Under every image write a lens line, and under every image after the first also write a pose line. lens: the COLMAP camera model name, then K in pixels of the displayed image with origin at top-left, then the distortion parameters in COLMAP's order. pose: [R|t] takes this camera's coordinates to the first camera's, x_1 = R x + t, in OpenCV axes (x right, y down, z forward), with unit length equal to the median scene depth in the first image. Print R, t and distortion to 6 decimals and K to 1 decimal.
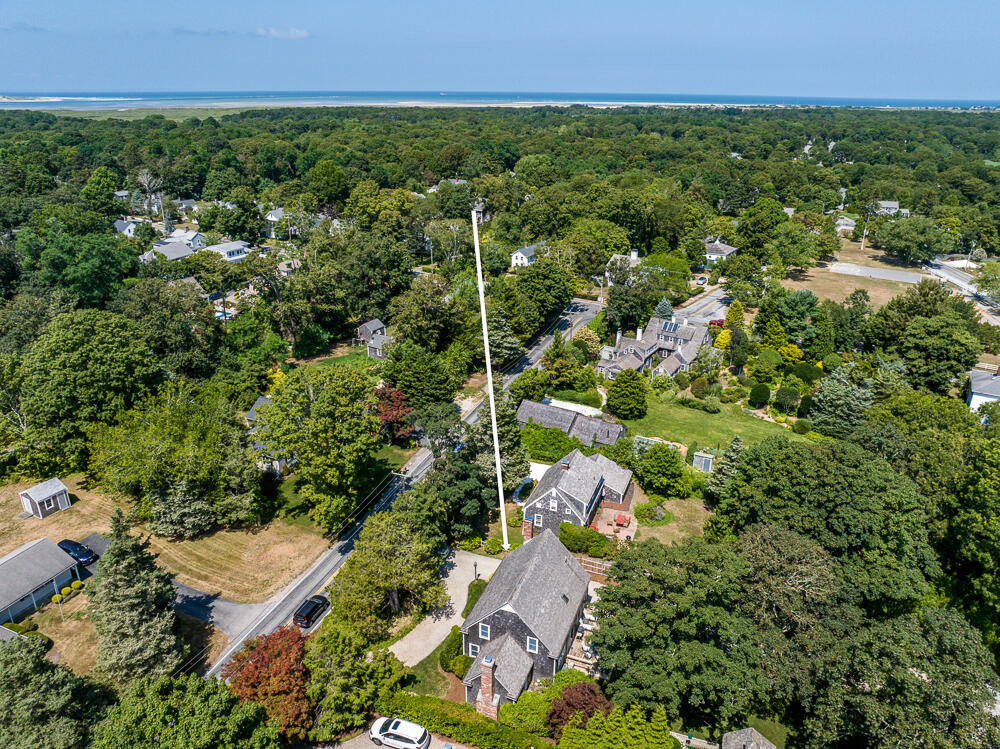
lens RADIAL K [[707.4, 0, 503.0], [0, 707.4, 376.0], [0, 0, 1]] dist [-0.036468, -0.005597]
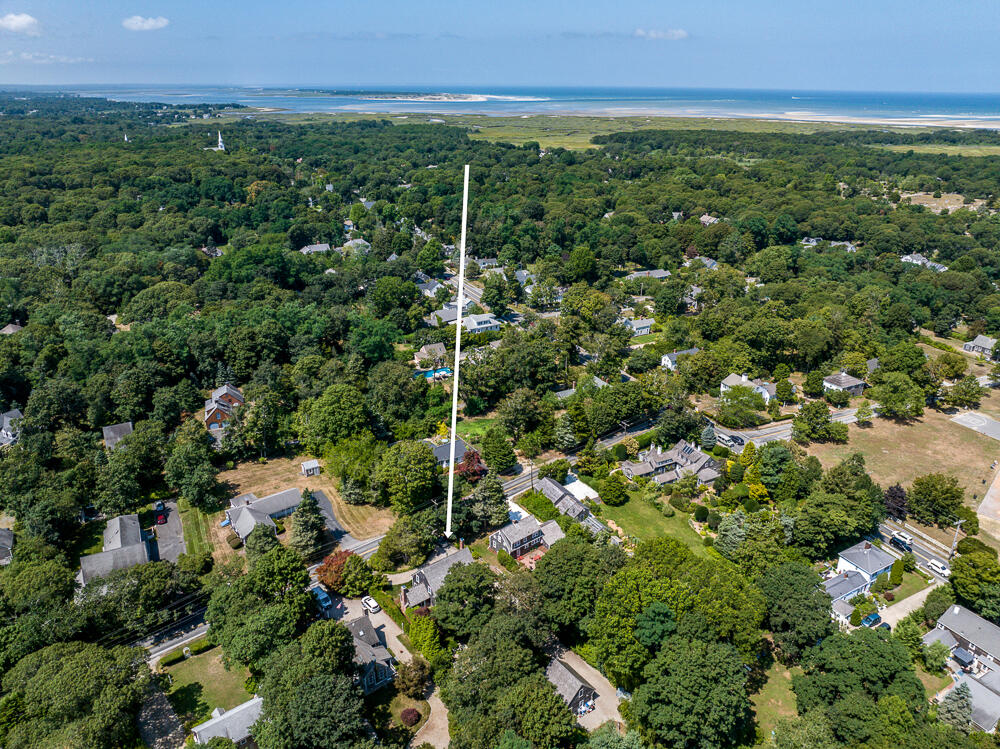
lens RADIAL K [[707.4, 0, 498.8], [0, 707.4, 373.7], [0, 0, 1]] dist [-0.036468, -0.005597]
pose [[0.863375, 0.189346, -0.467687, 0.809516], [-0.186710, 0.981012, 0.052490, -0.332161], [0.468746, 0.042003, 0.882334, -0.673026]]
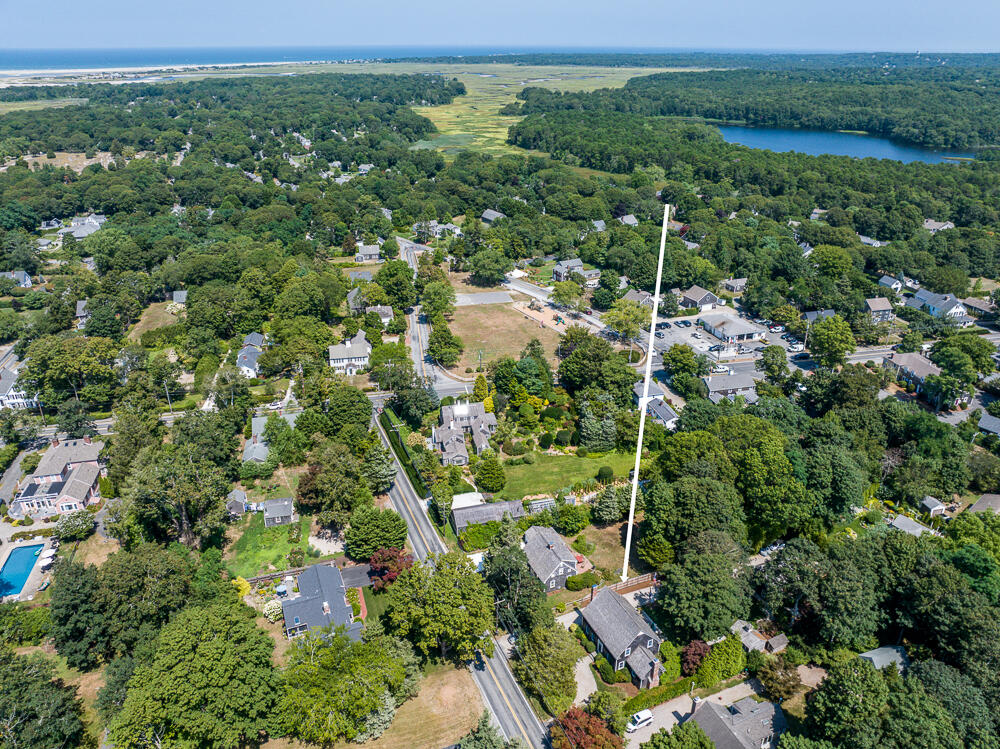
lens RADIAL K [[707.4, 0, 498.9], [0, 707.4, 375.0], [0, 0, 1]] dist [-0.036468, -0.005597]
pose [[0.702368, -0.317062, 0.637299, -0.855502], [0.270287, 0.947057, 0.173285, -0.527636], [-0.658501, 0.050544, 0.750881, -0.156135]]
